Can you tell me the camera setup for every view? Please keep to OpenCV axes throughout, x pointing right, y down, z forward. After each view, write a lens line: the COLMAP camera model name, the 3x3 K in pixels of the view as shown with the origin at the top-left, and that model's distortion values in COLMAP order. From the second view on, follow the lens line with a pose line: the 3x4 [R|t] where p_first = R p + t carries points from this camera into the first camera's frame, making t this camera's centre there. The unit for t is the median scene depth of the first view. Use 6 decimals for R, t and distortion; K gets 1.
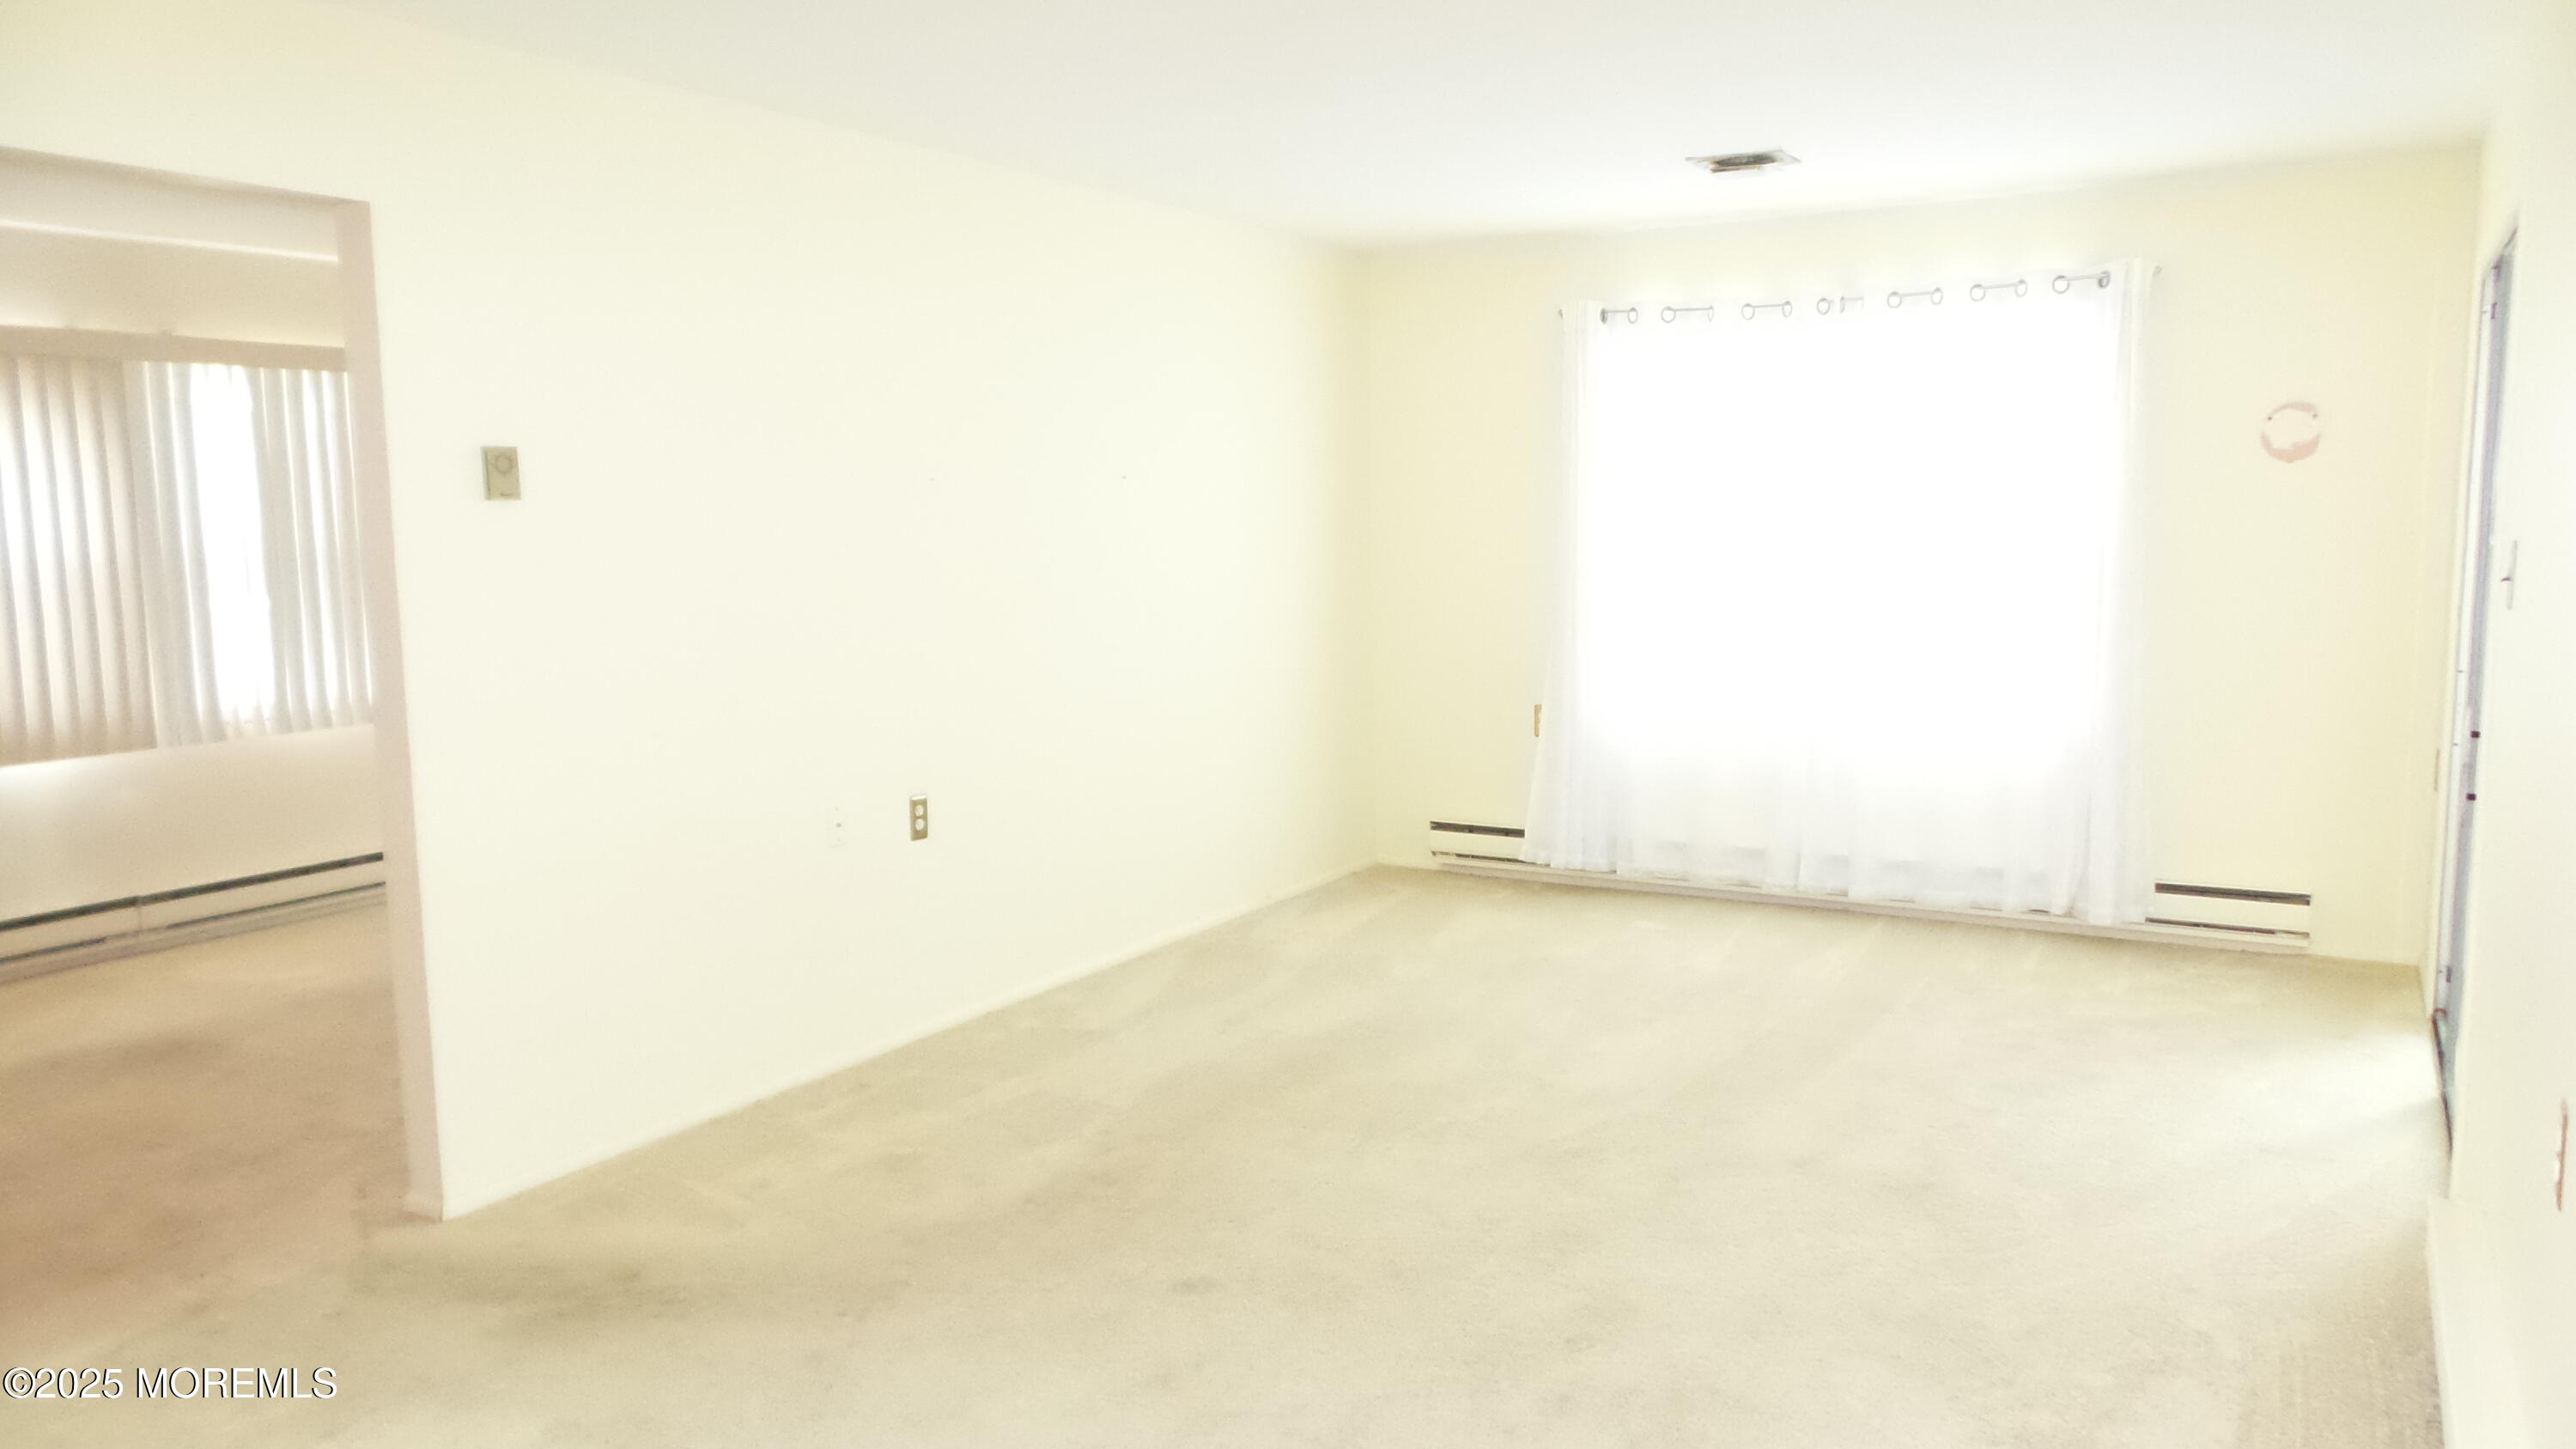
lens RADIAL K [[1837.7, 0, 1288.0], [0, 1837.7, 724.5], [0, 0, 1]] dist [0.045429, 0.001267]
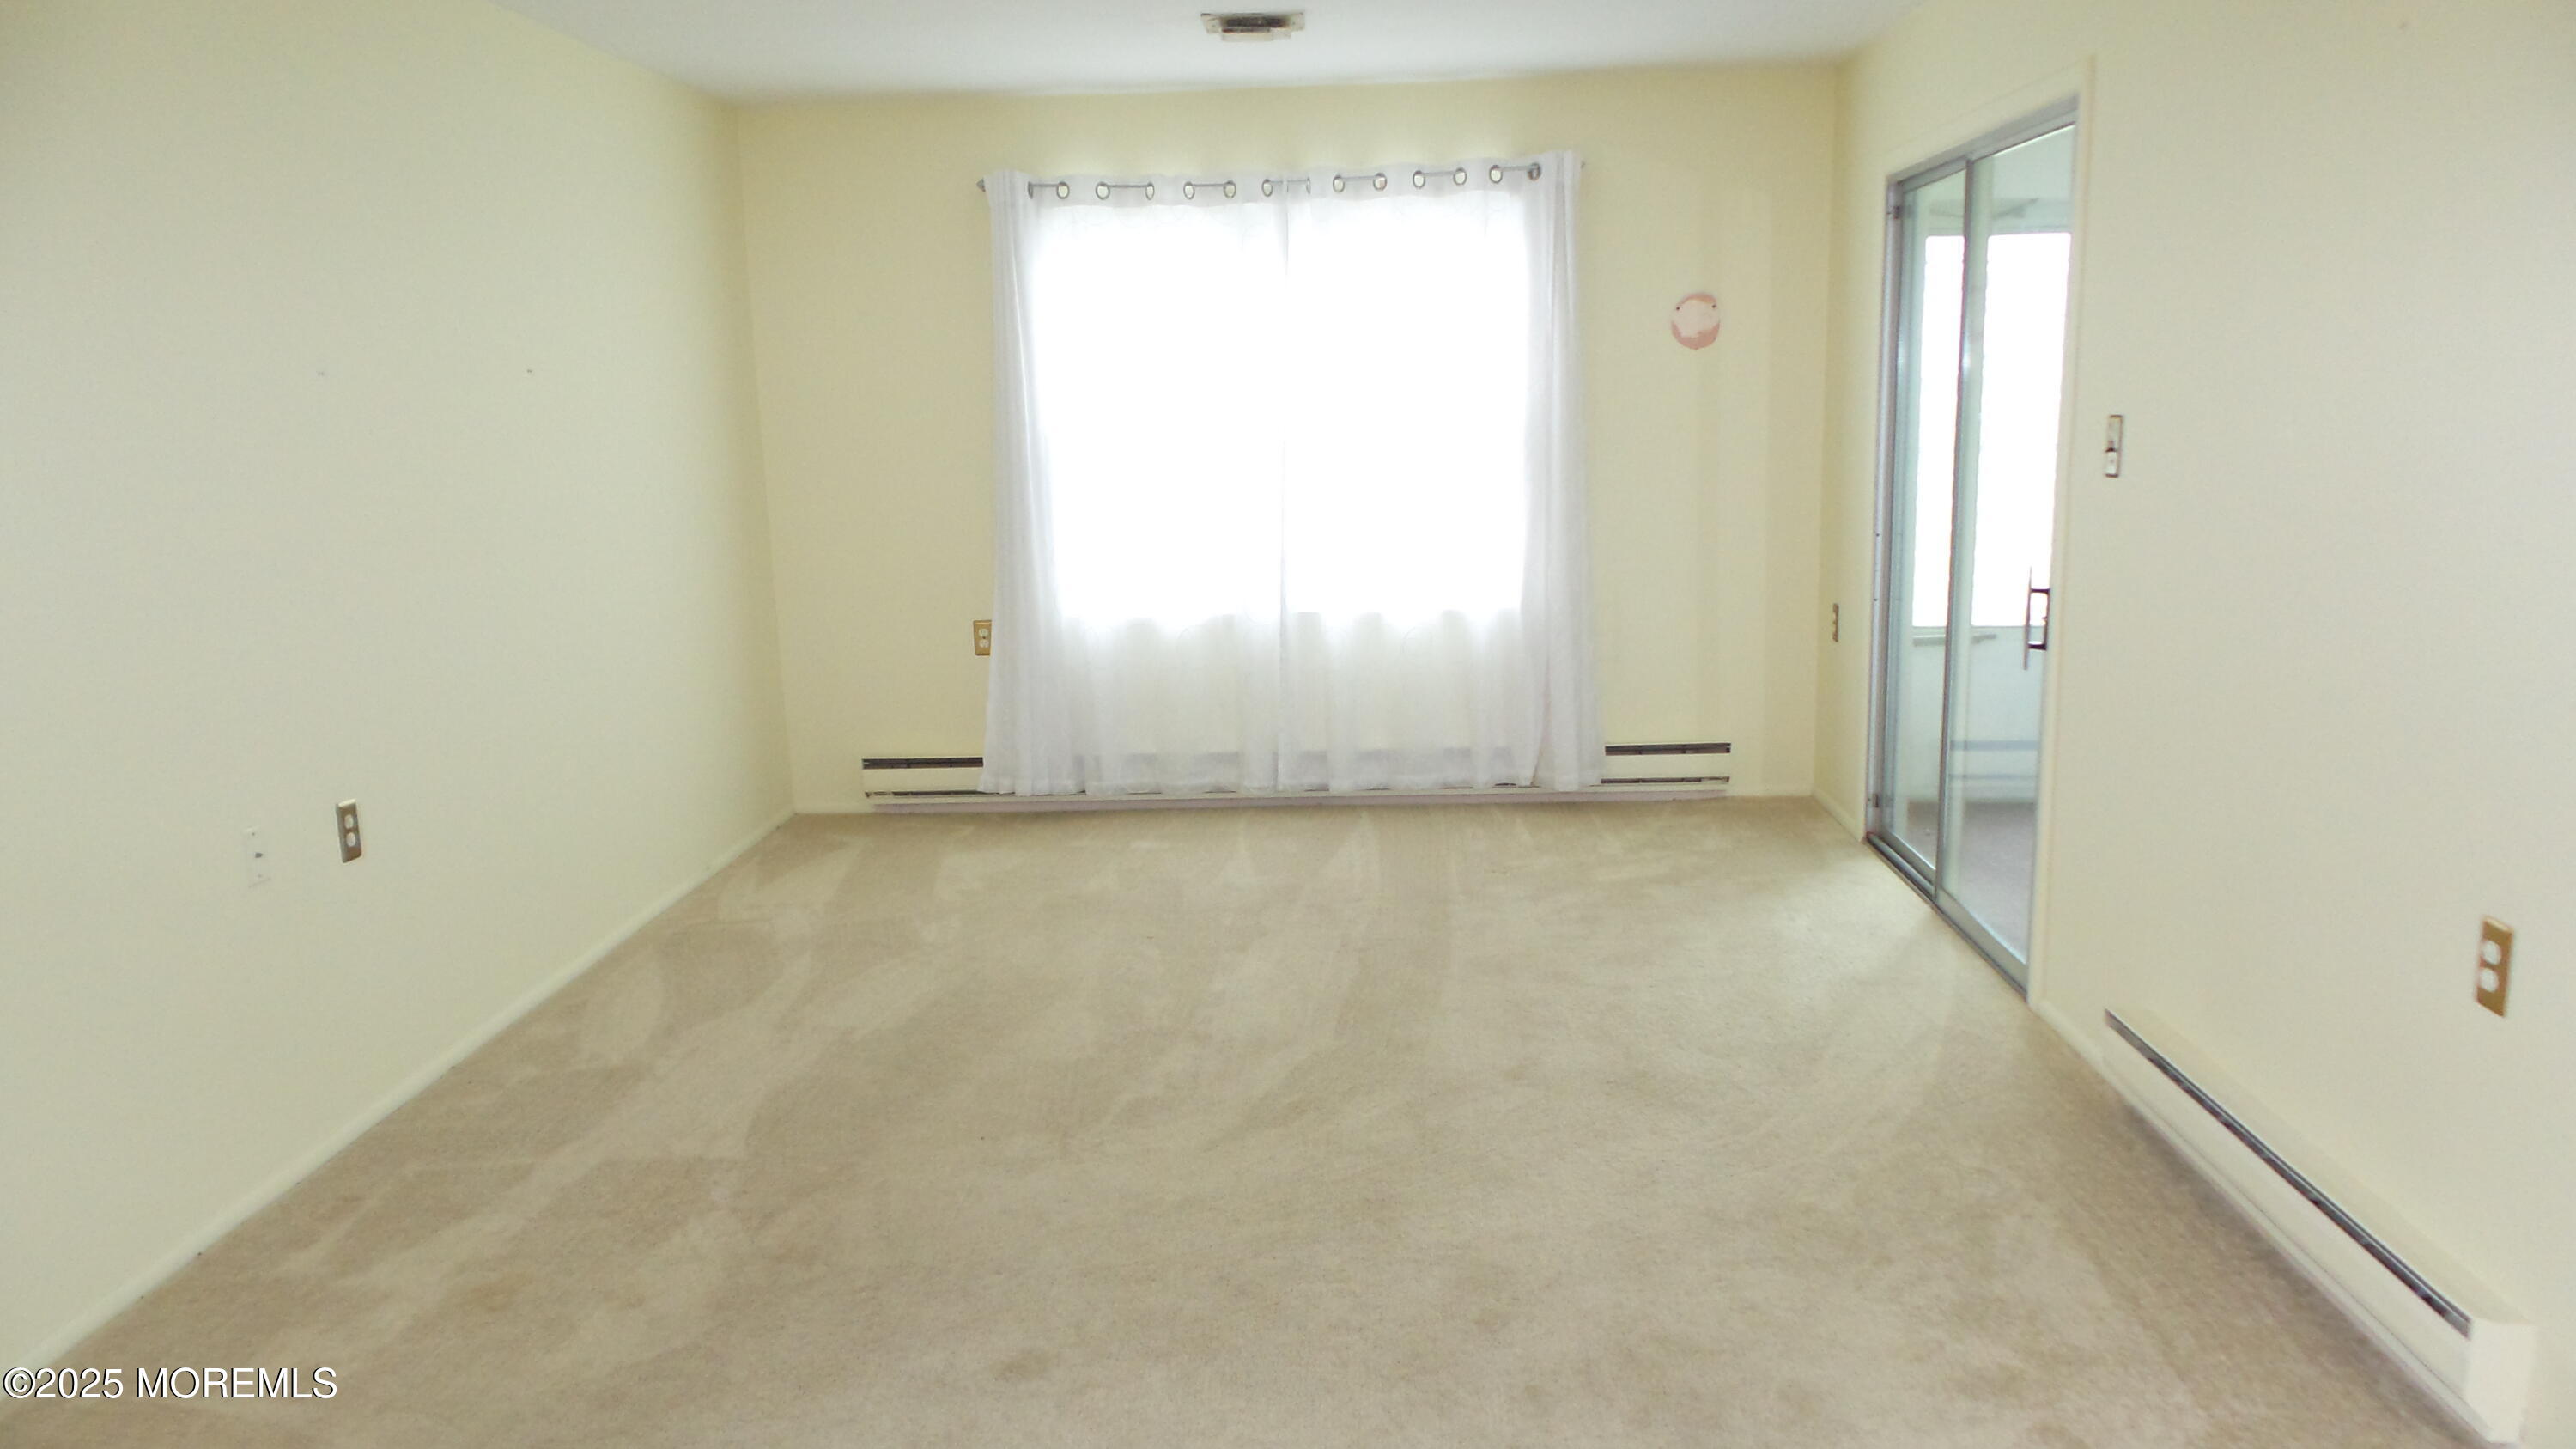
lens RADIAL K [[1837.7, 0, 1288.0], [0, 1837.7, 724.5], [0, 0, 1]] dist [0.045429, 0.001267]
pose [[0.889429, -0.096325, 0.446808, -0.180243], [0.071696, 0.994842, 0.071751, -0.017740], [-0.451415, -0.031783, 0.891748, 0.144097]]
